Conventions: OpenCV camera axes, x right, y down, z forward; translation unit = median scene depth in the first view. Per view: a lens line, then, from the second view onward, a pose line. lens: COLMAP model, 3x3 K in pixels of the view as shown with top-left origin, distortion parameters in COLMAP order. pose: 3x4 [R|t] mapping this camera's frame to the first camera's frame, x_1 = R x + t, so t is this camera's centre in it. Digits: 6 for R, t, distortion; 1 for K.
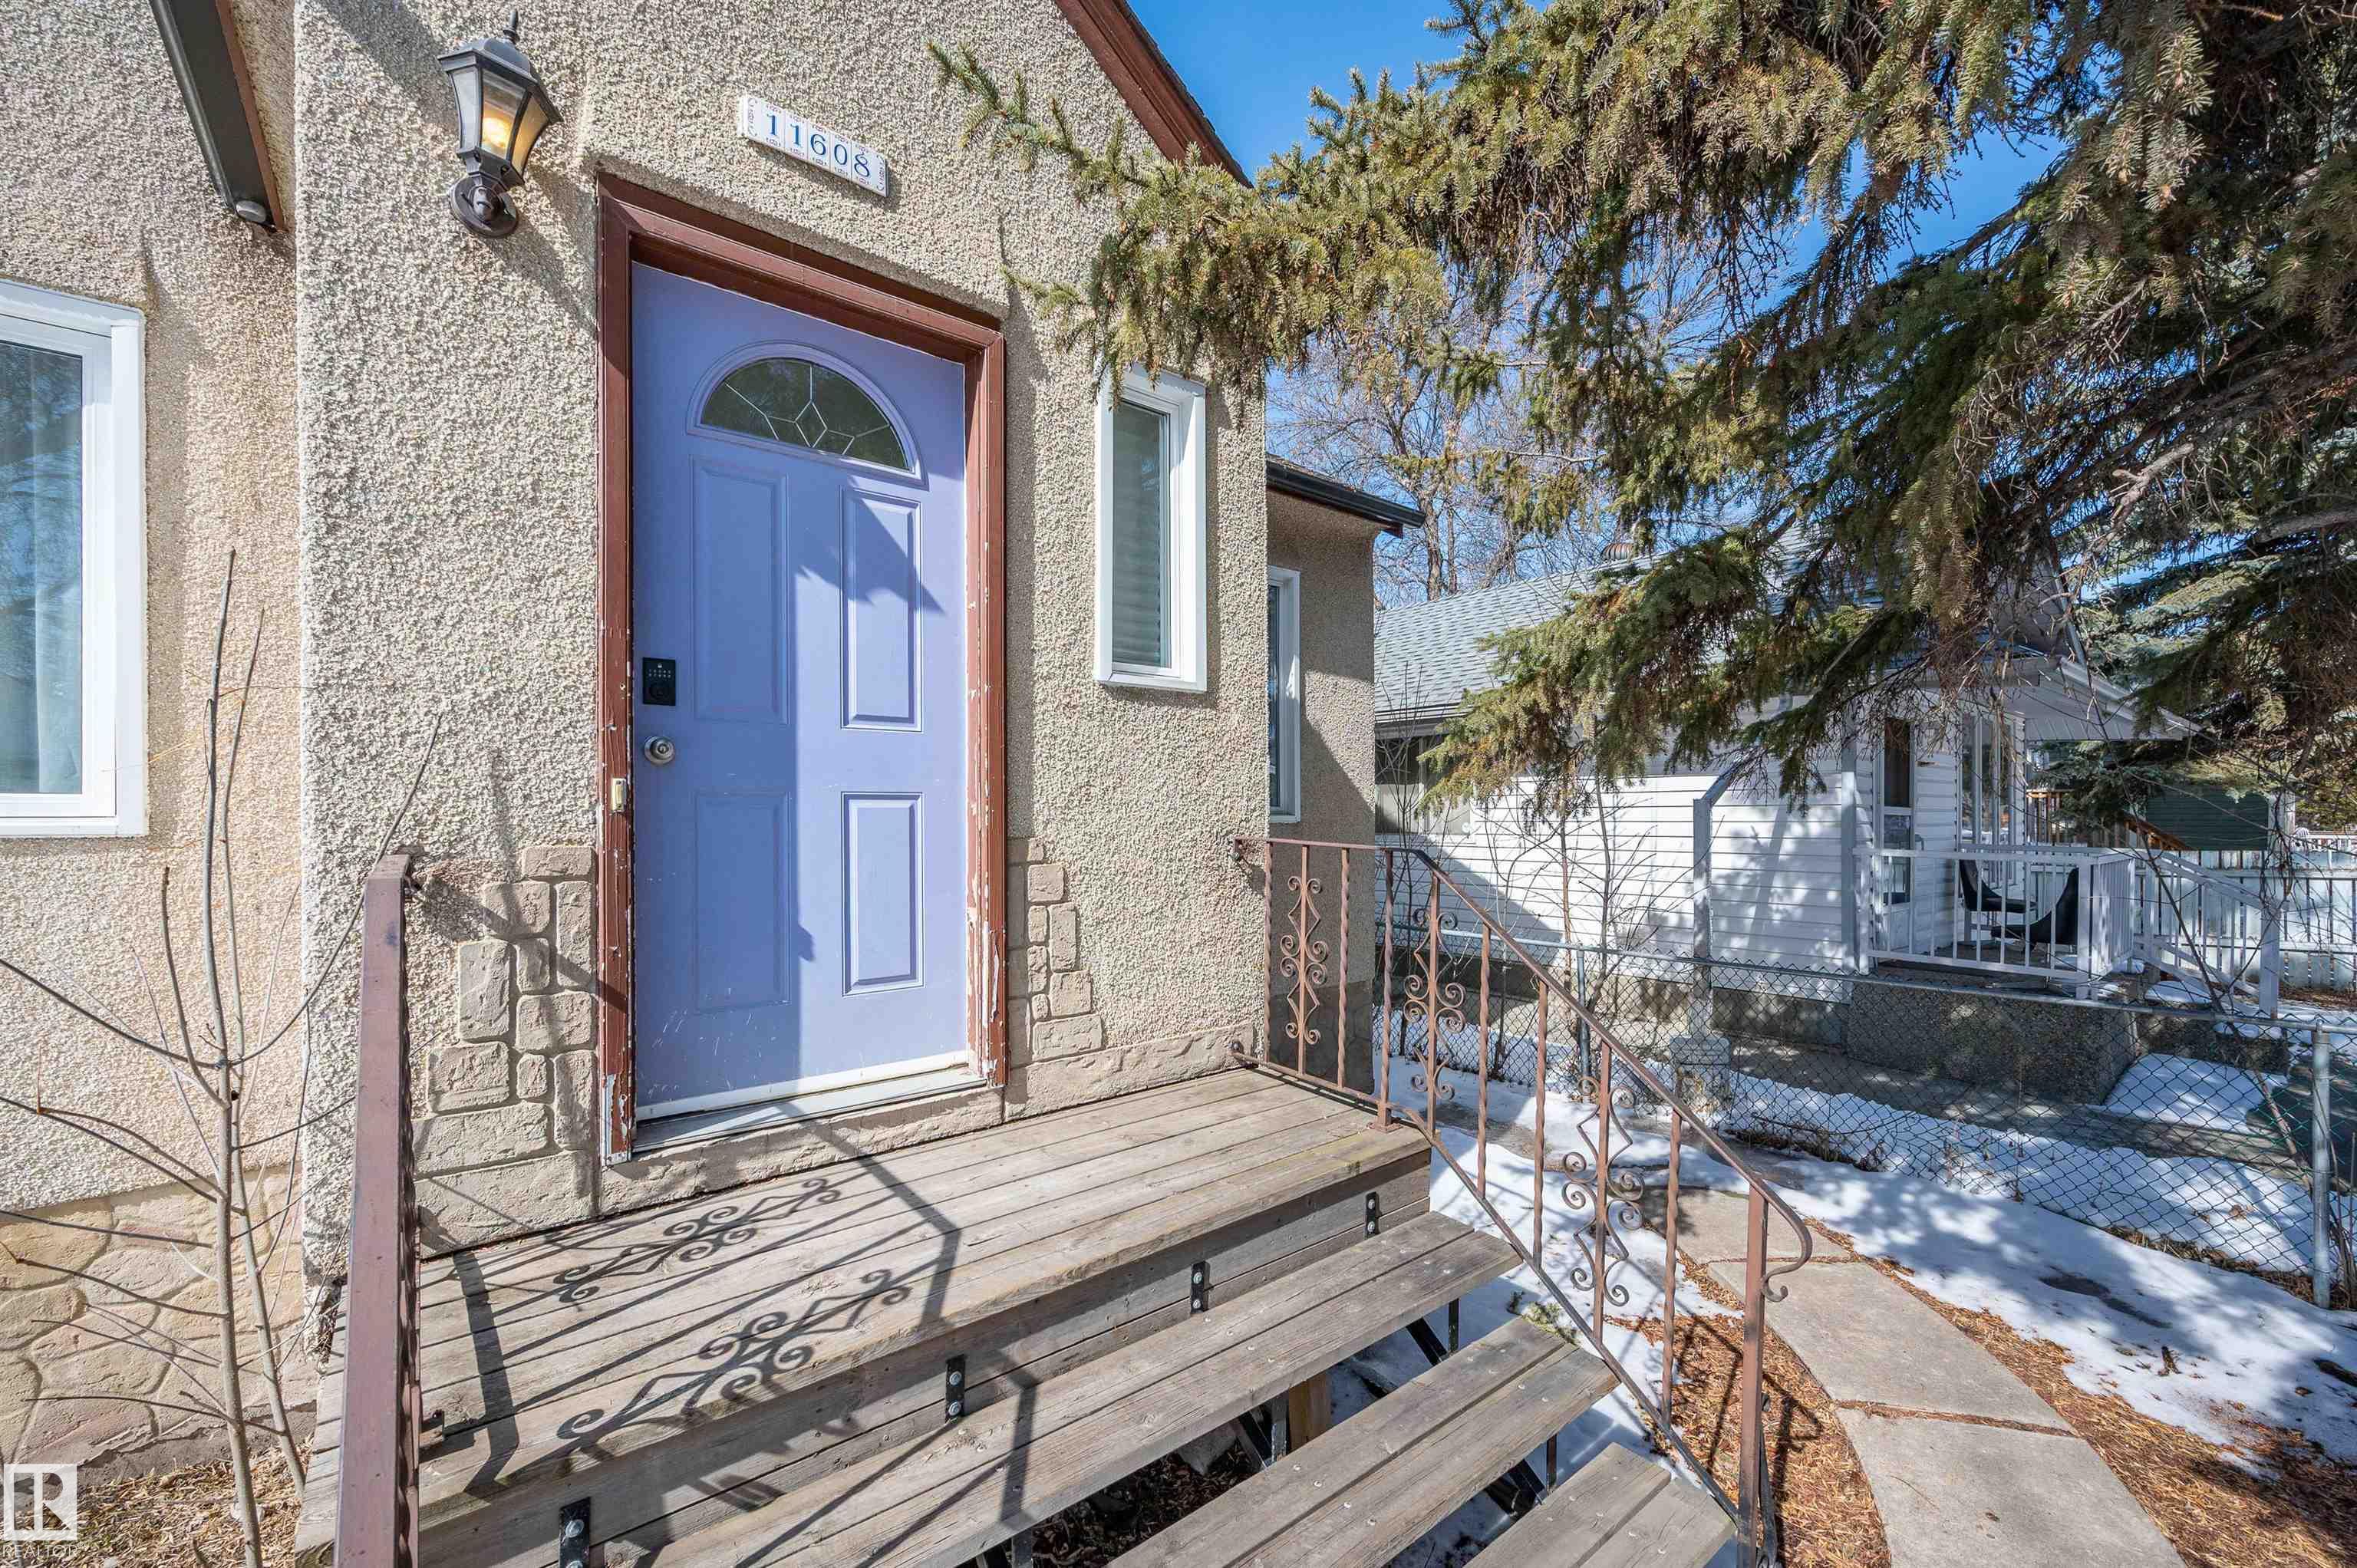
lens RADIAL K [[928.2, 0, 1174.9], [0, 928.2, 818.5], [0, 0, 1]] dist [-0.000588, 0.000118]
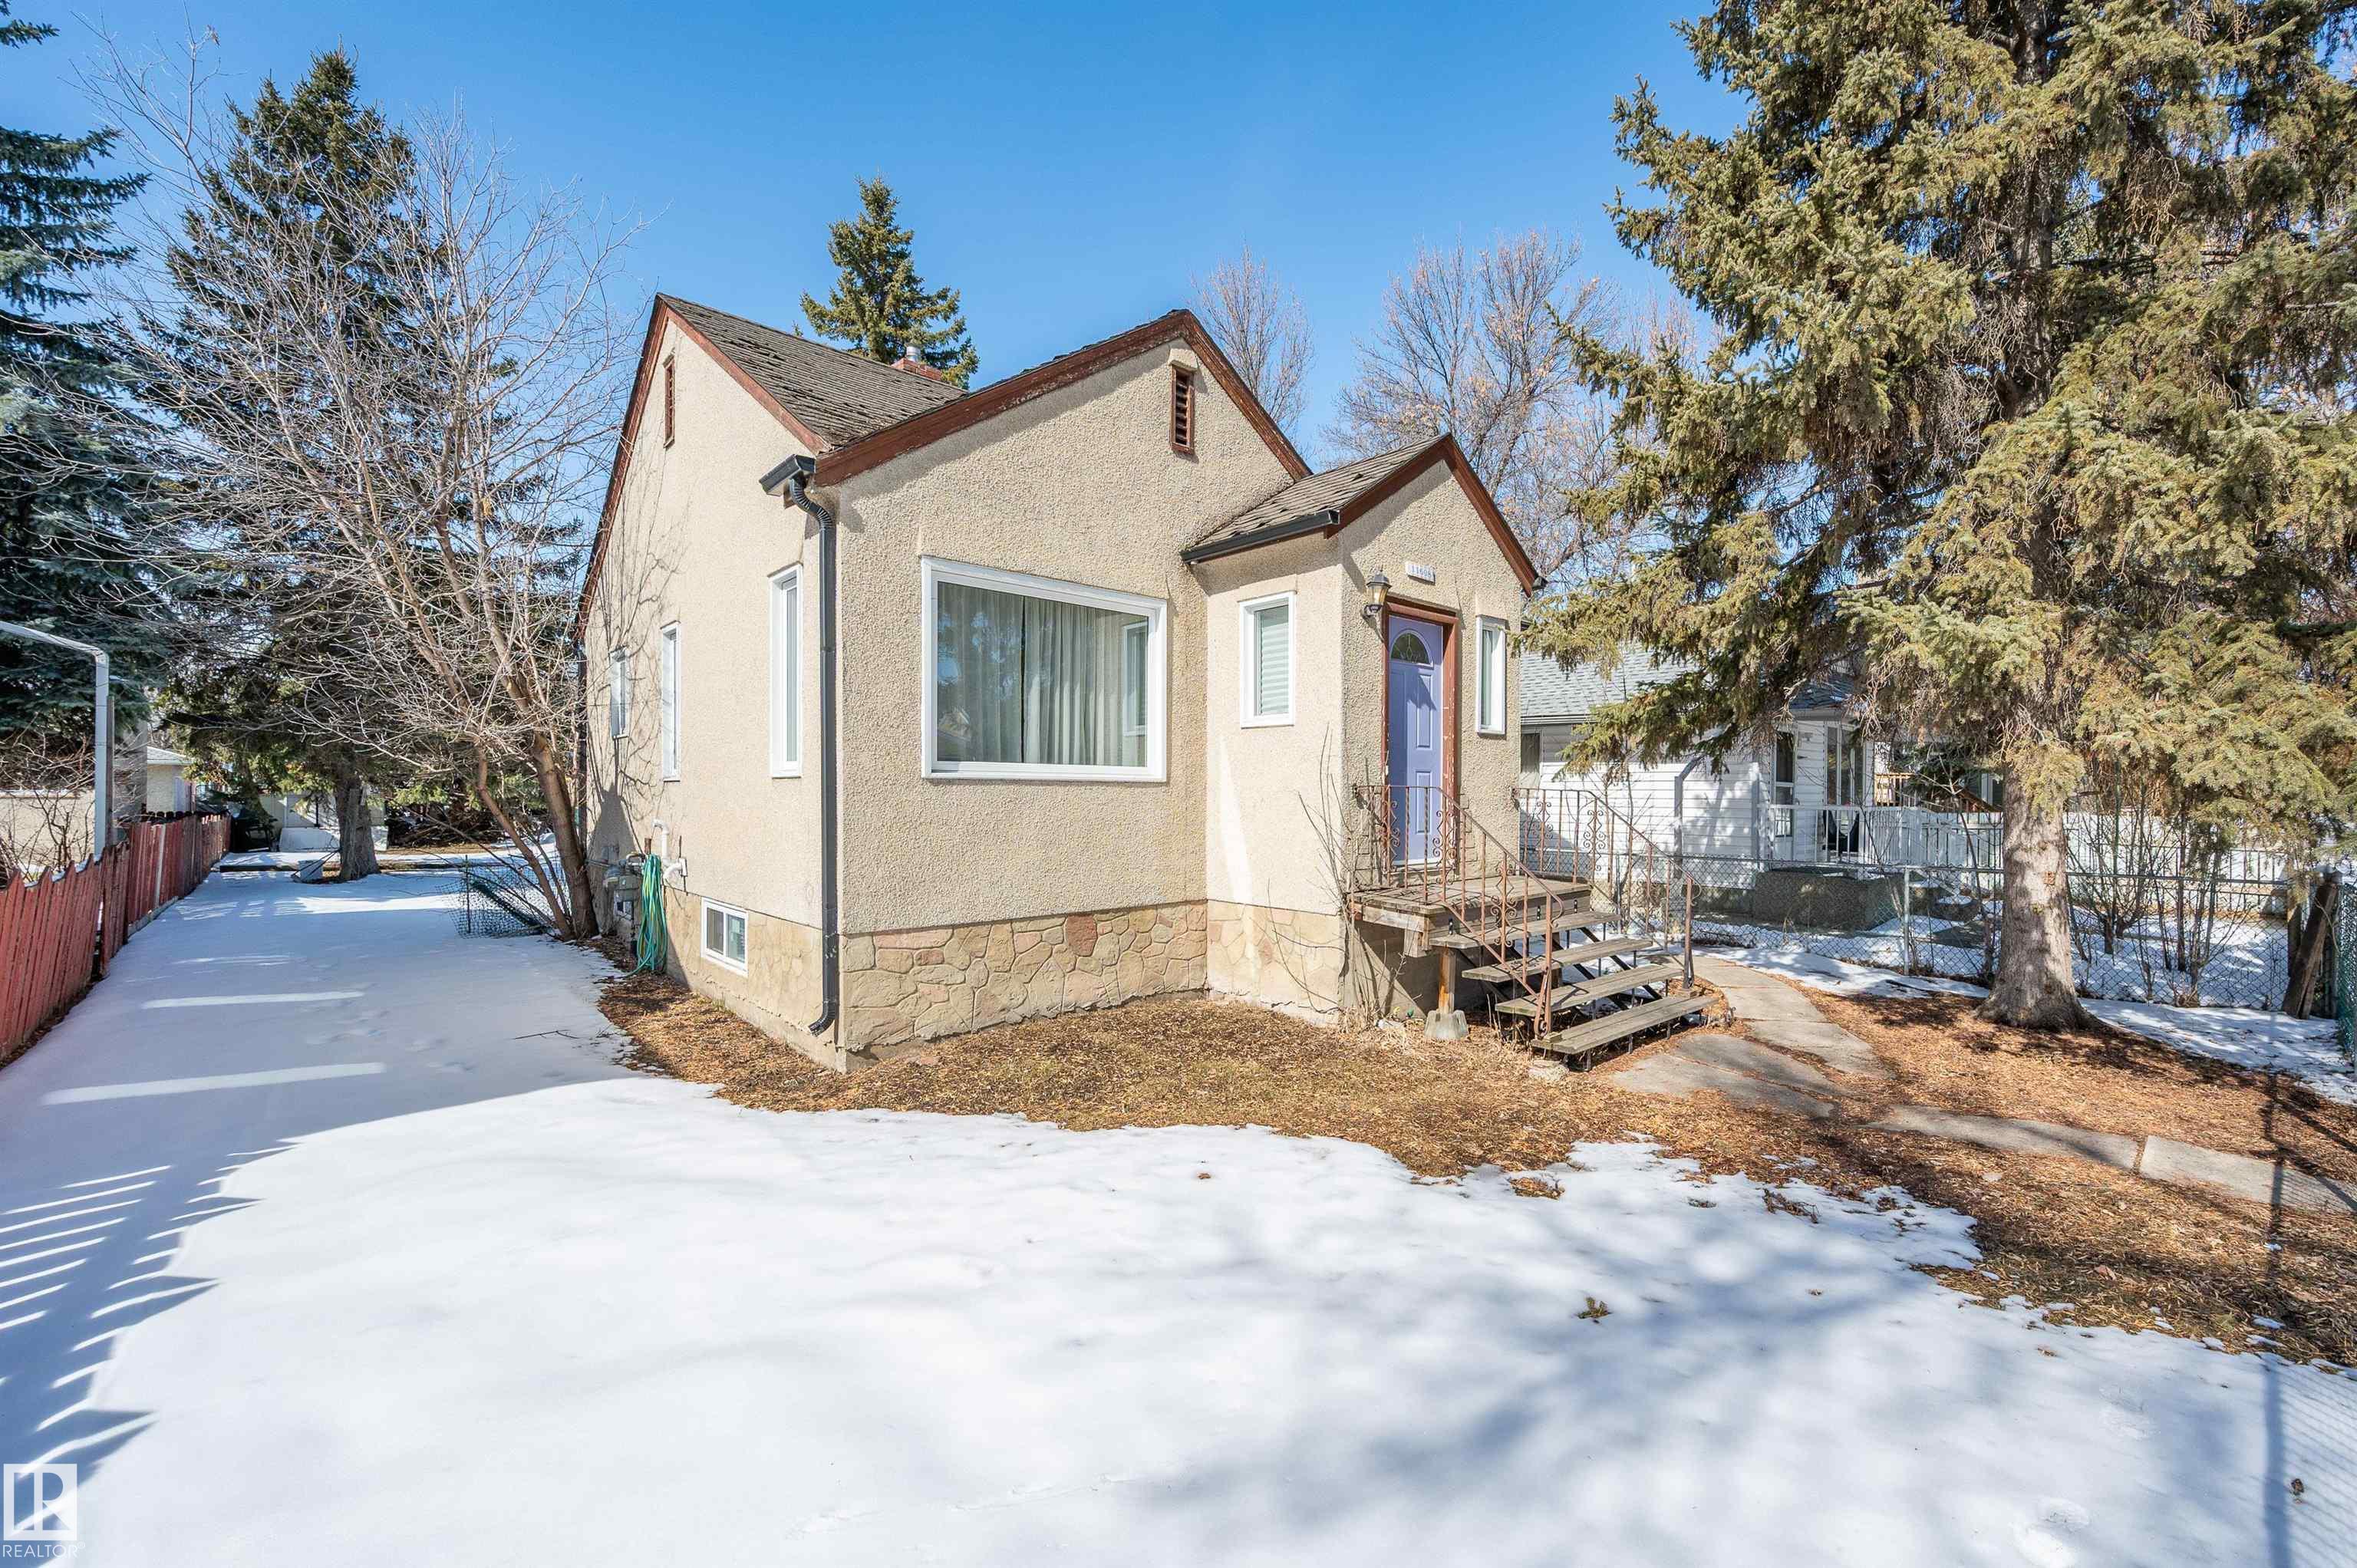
lens RADIAL K [[957.3, 0, 1259.8], [0, 957.3, 800.0], [0, 0, 1]] dist [-0.001456, 0.000416]
pose [[0.994717, 0.007495, 0.102385, -1.128832], [-0.008128, 0.999950, 0.005762, 0.054521], [-0.102337, -0.006564, 0.994728, -2.007797]]
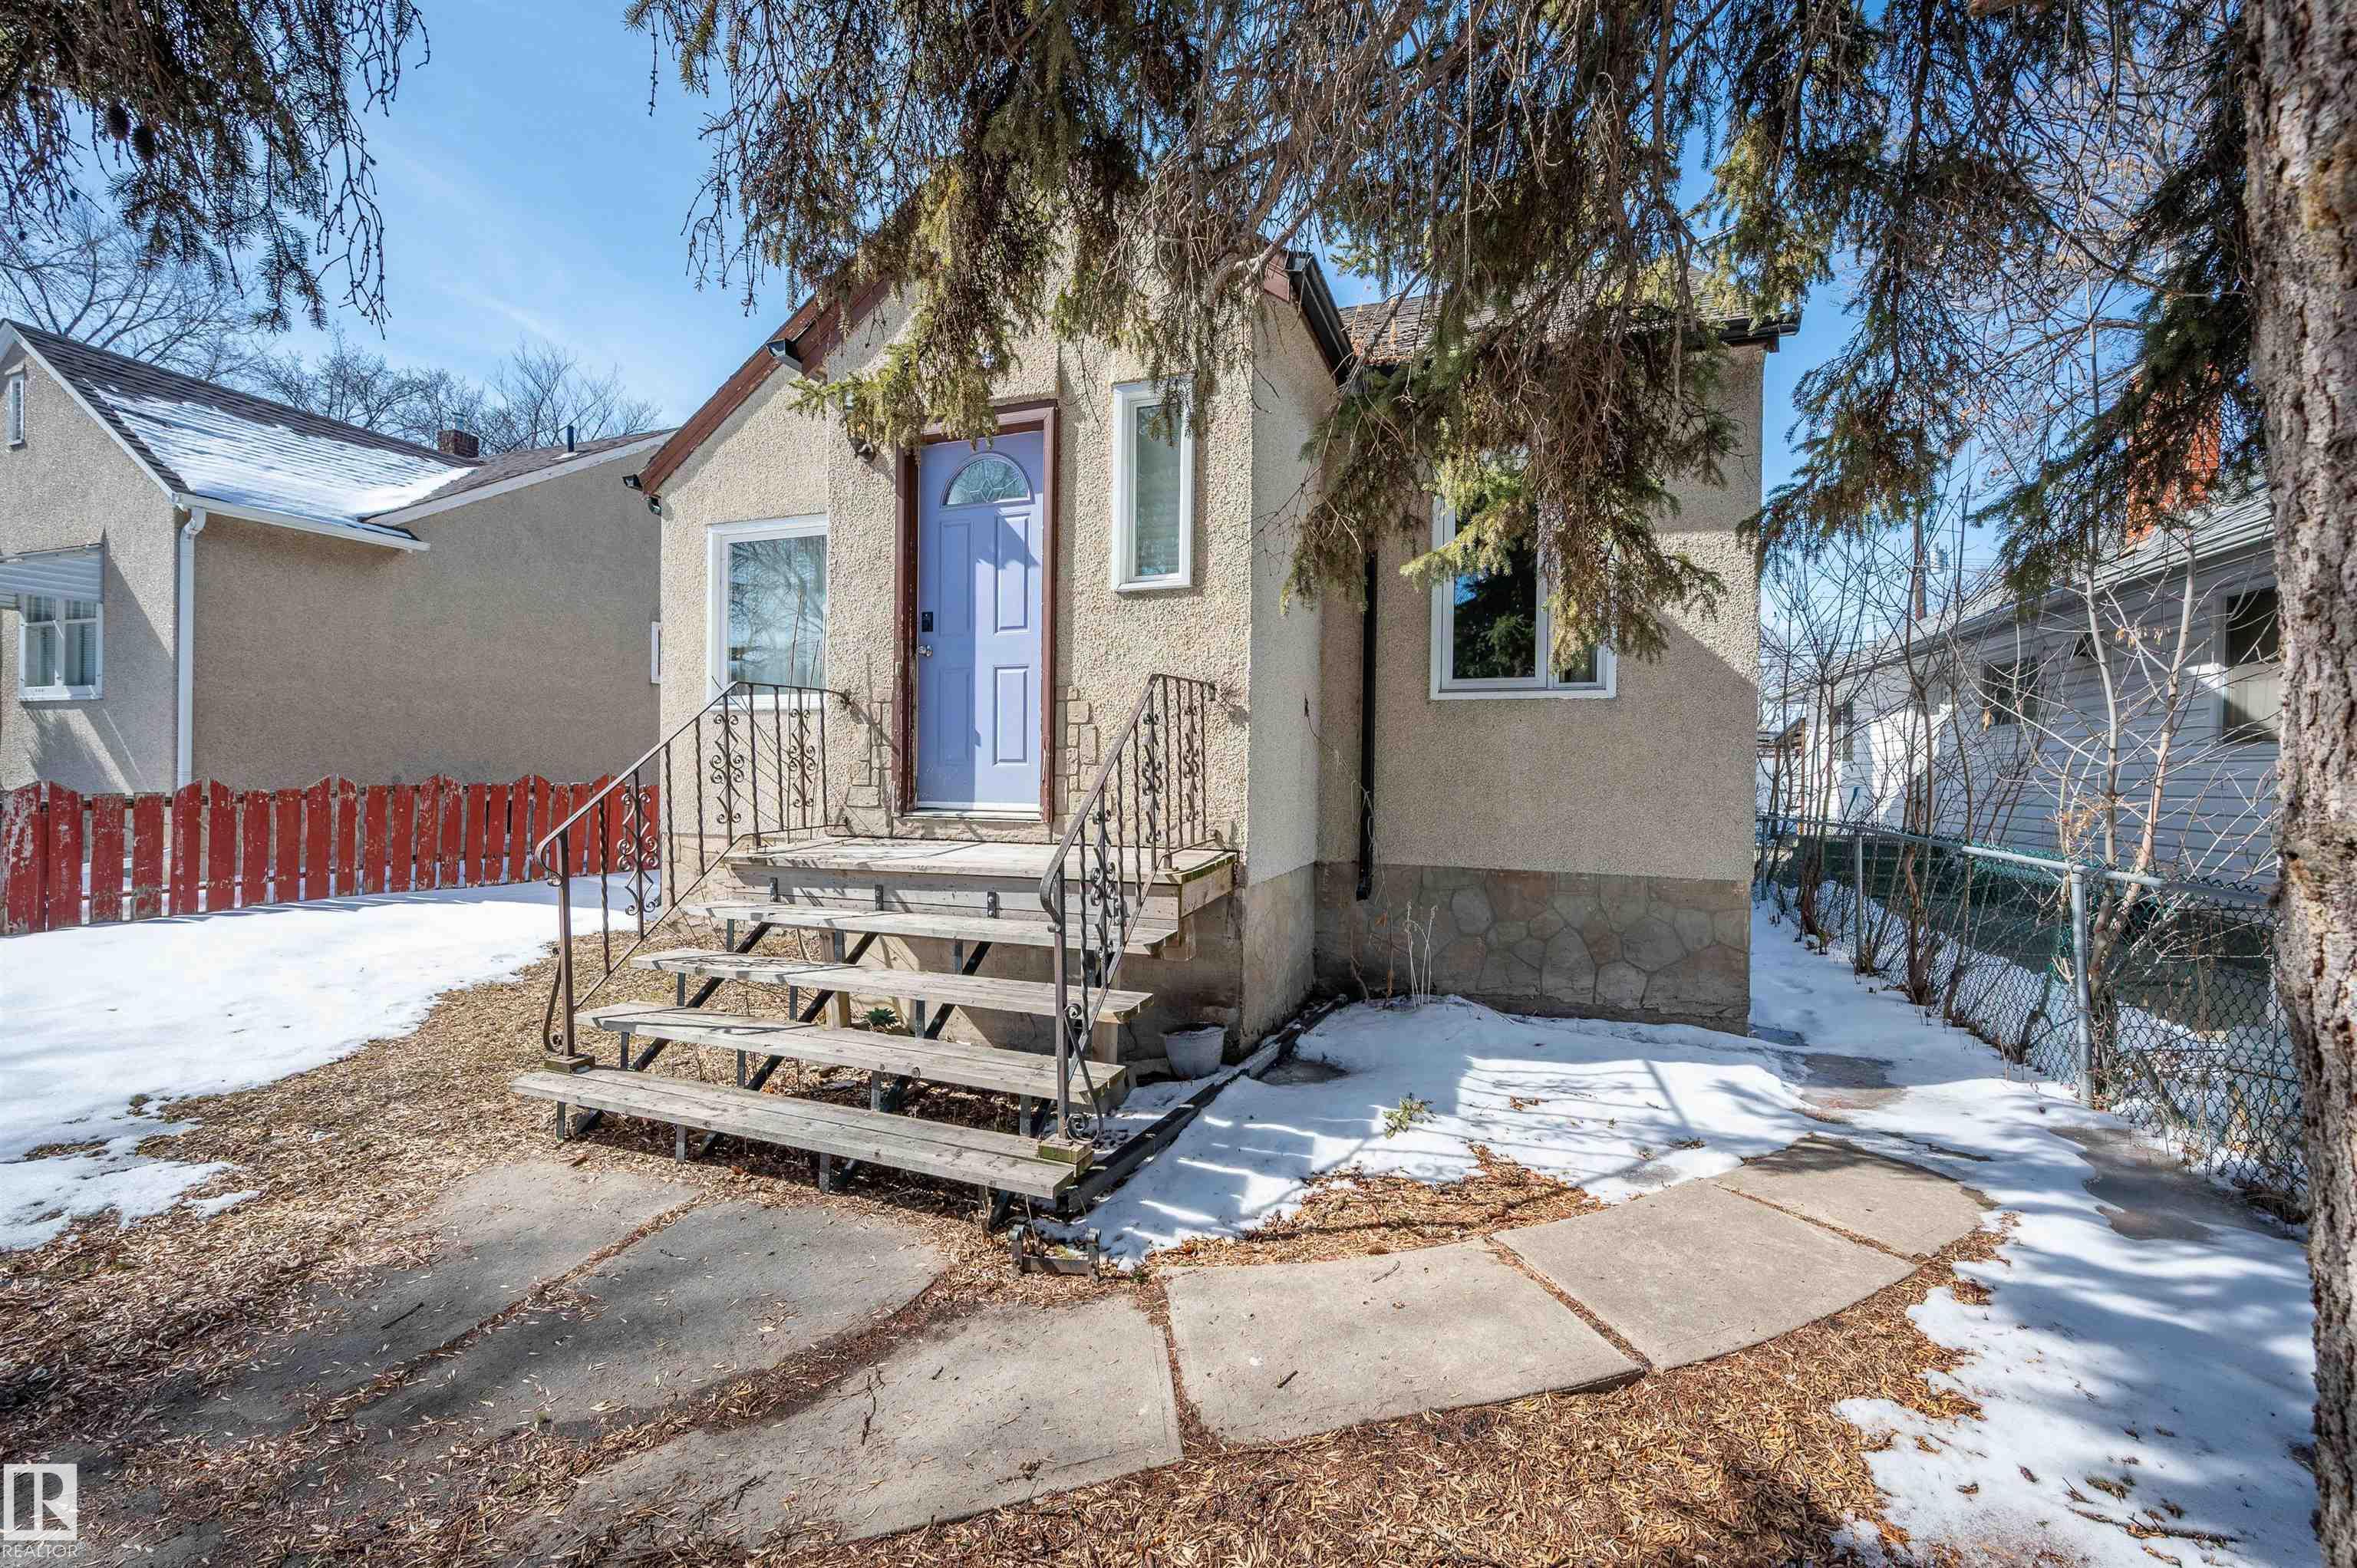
lens RADIAL K [[926.8, 0, 1214.6], [0, 926.8, 785.9], [0, 0, 1]] dist [-0.002019, 0.000062]
pose [[0.542547, 0.022763, -0.839717, 1.512961], [-0.015249, 0.999735, 0.017248, 0.180181], [0.839887, 0.003447, 0.542751, 0.284681]]
